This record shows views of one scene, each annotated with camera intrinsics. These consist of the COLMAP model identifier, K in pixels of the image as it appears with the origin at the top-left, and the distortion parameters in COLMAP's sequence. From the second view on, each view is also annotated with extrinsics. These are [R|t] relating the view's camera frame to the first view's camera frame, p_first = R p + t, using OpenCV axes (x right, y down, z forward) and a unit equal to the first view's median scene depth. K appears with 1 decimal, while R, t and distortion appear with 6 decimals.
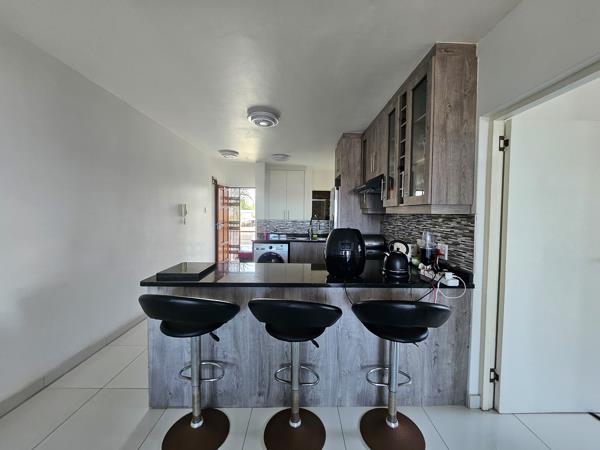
lens RADIAL K [[237.8, 0, 301.5], [0, 237.8, 225.0], [0, 0, 1]] dist [-0.004359, 0.000153]
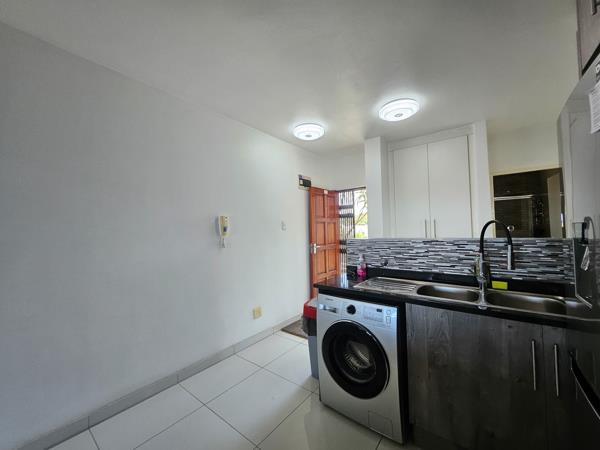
lens RADIAL K [[237.8, 0, 301.3], [0, 237.8, 222.7], [0, 0, 1]] dist [-0.004359, 0.000153]
pose [[0.782640, -0.054406, -0.620092, 0.063502], [0.003997, 0.996592, -0.082396, -0.018919], [0.622462, 0.062008, 0.780190, 0.712664]]
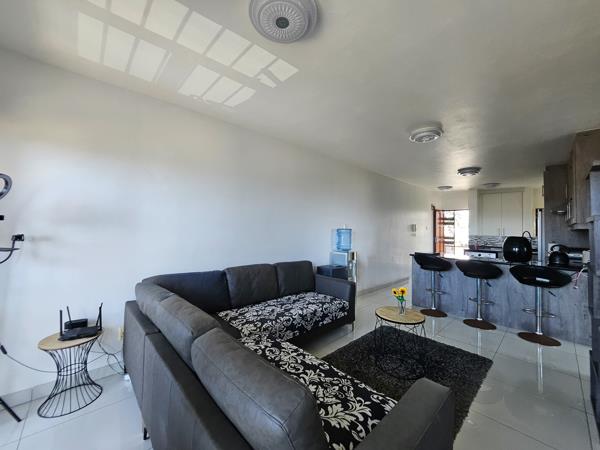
lens RADIAL K [[237.8, 0, 301.6], [0, 237.8, 220.7], [0, 0, 1]] dist [-0.004359, 0.000153]
pose [[0.674549, -0.024574, -0.737821, 0.214079], [-0.046017, 0.996103, -0.075247, 0.053598], [0.736795, 0.084711, 0.670789, -0.764909]]
